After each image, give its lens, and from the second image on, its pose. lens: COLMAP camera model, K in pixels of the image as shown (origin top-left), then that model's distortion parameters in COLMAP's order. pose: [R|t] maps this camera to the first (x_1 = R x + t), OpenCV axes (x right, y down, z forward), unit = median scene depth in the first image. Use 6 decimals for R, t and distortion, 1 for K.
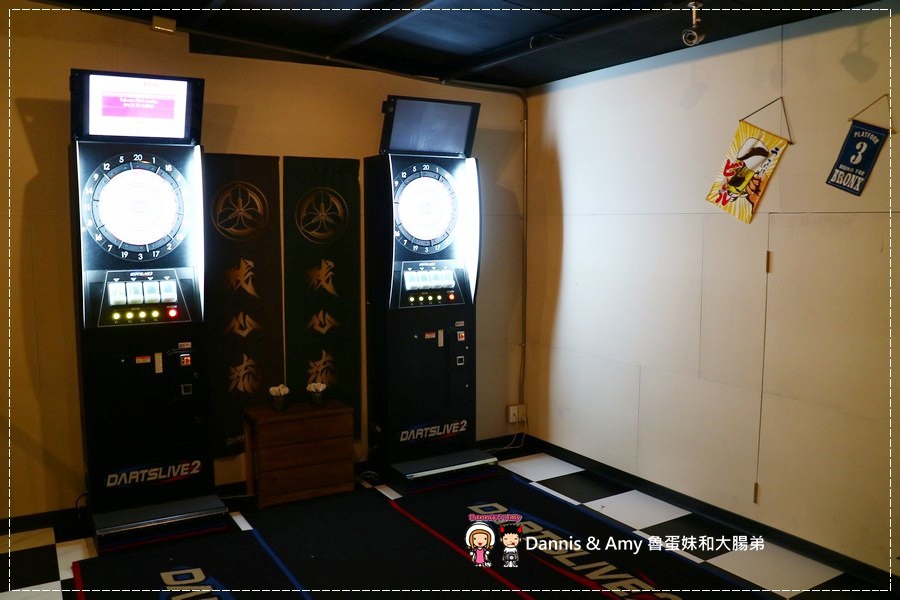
lens RADIAL K [[756.8, 0, 450.2], [0, 756.8, 299.4], [0, 0, 1]] dist [-0.131127, 0.075169]
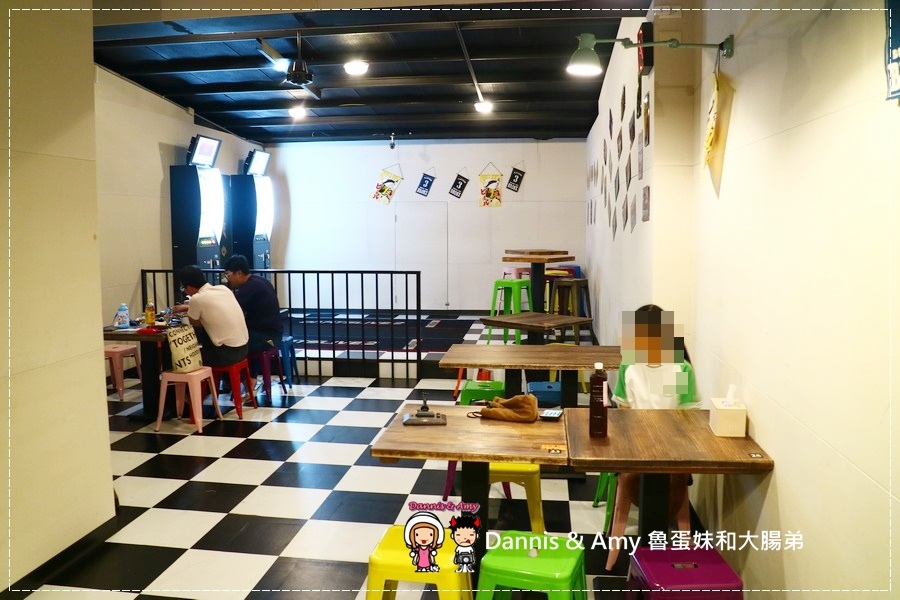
lens RADIAL K [[756.8, 0, 450.2], [0, 756.8, 299.6], [0, 0, 1]] dist [-0.131127, 0.075169]
pose [[0.618839, -0.079445, 0.781490, -1.828873], [0.077689, 0.996185, 0.039751, 0.170683], [-0.781666, 0.036113, 0.622650, -1.045555]]
